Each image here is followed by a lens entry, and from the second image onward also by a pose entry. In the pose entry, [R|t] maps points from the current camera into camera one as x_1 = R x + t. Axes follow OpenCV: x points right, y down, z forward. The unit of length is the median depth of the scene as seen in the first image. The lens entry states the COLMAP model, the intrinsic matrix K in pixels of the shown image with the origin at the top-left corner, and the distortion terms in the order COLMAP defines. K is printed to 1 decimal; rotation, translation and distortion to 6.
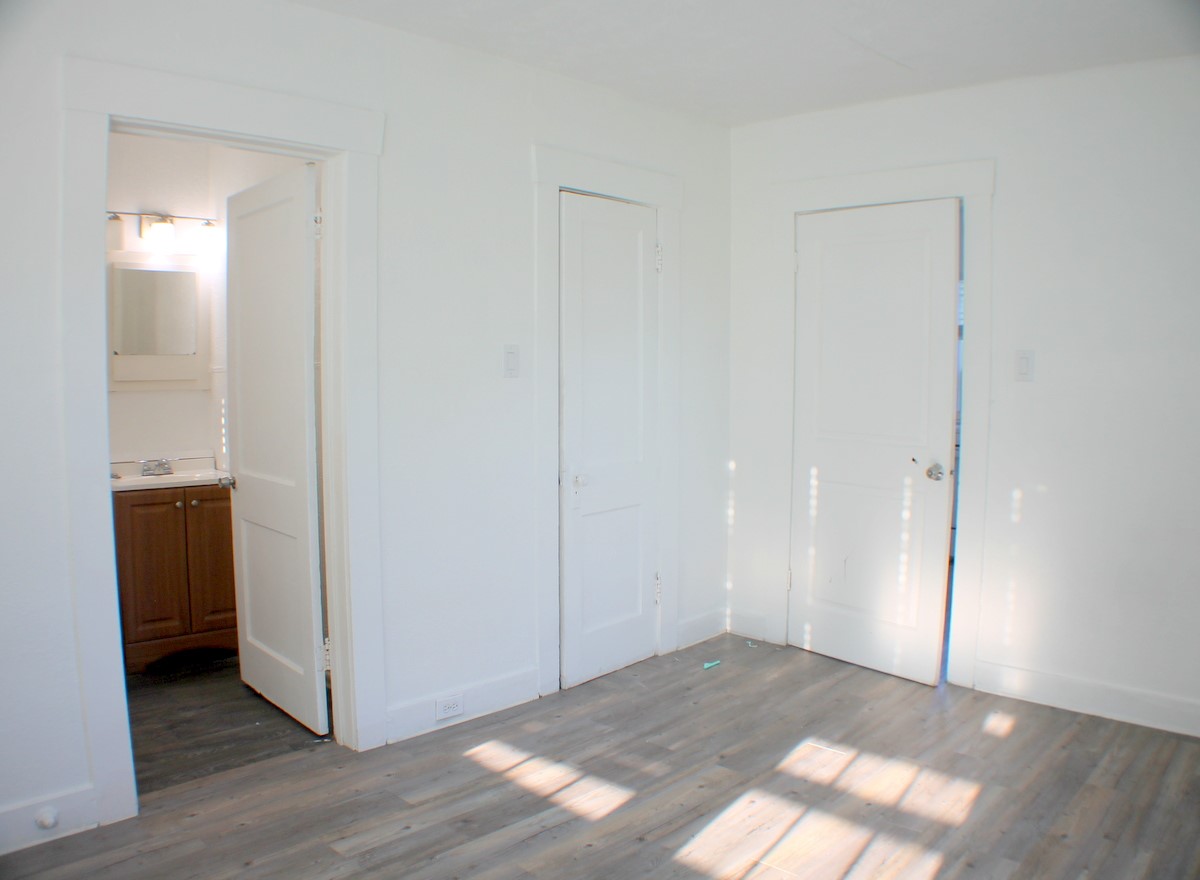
lens RADIAL K [[930.5, 0, 600.0], [0, 930.5, 440.0], [0, 0, 1]] dist [-0.179111, 0.013070]
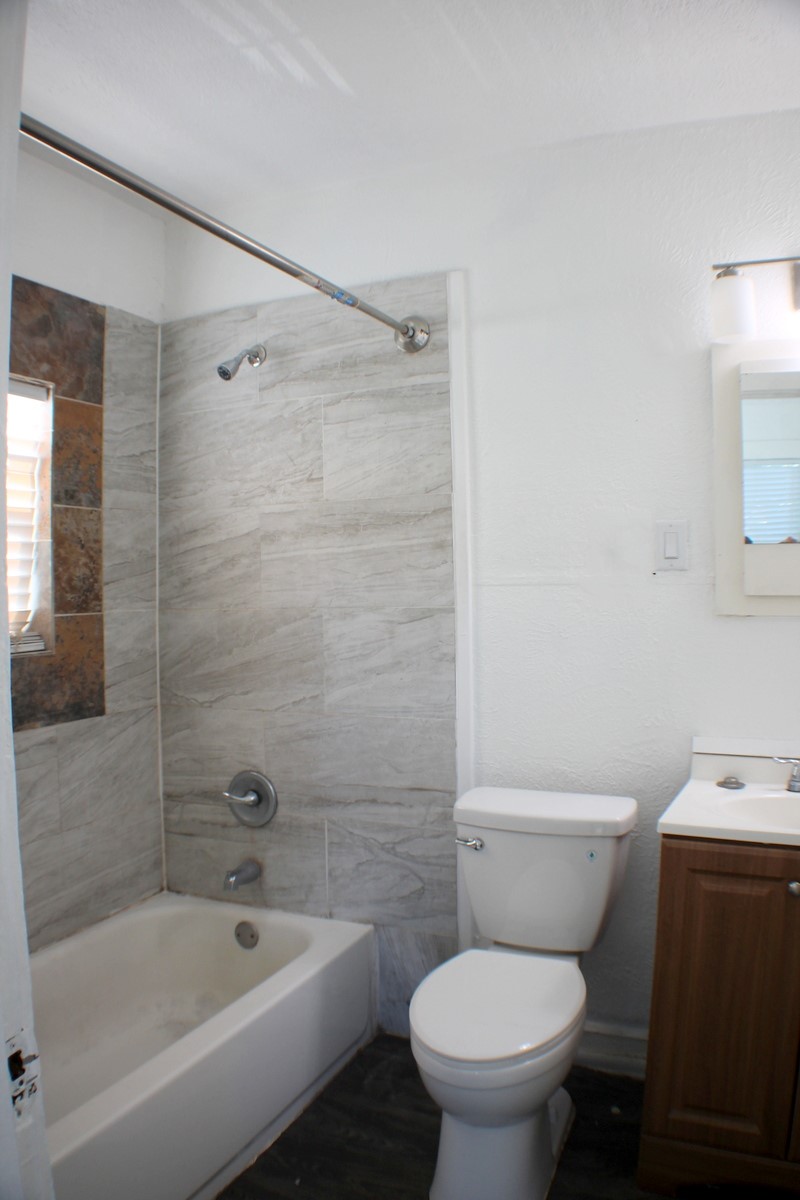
lens RADIAL K [[903.5, 0, 400.0], [0, 903.5, 600.0], [0, 0, 1]] dist [-0.226295, 0.094463]
pose [[0.348752, 0.015841, -0.937081, -0.152376], [-0.063186, 0.997980, -0.006646, -0.049206], [0.935083, 0.061528, 0.349048, 0.643207]]
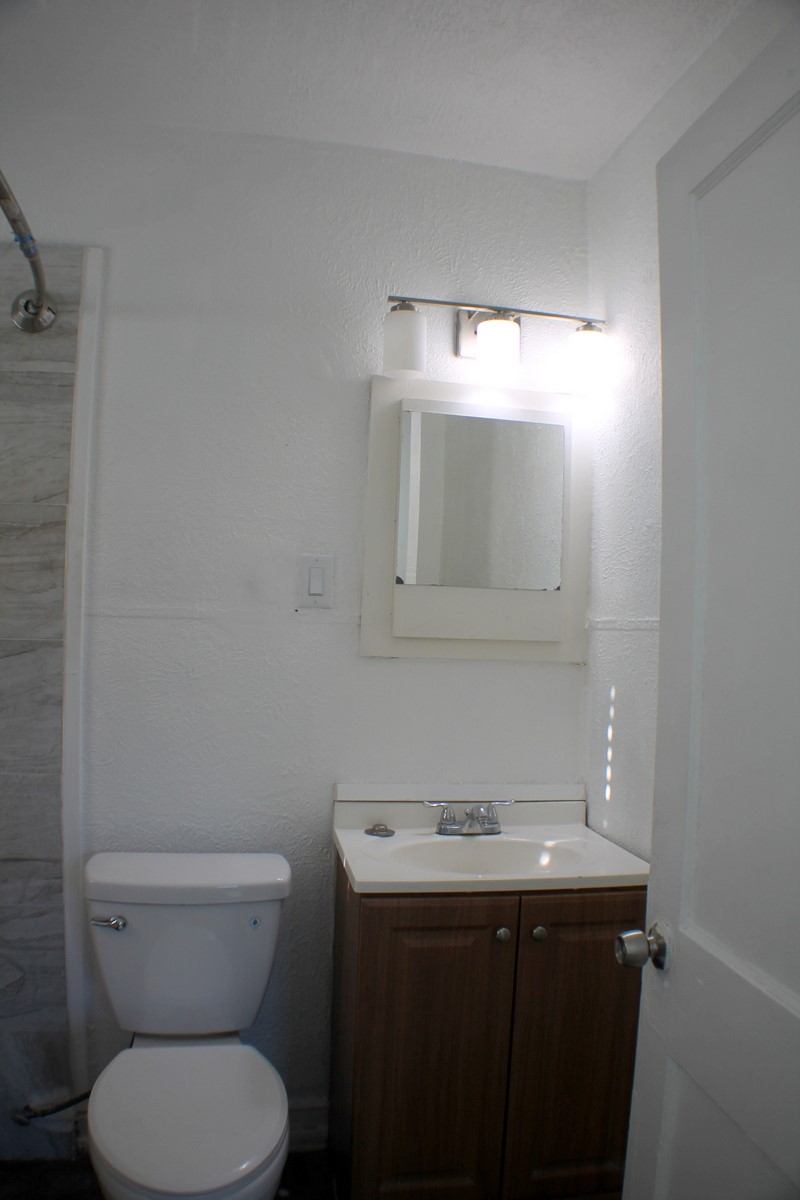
lens RADIAL K [[903.5, 0, 400.0], [0, 903.5, 600.0], [0, 0, 1]] dist [-0.226295, 0.094463]
pose [[0.834678, 0.013422, -0.550574, -0.272592], [-0.072108, 0.993761, -0.085090, -0.045334], [0.545997, 0.110724, 0.830438, 0.583256]]
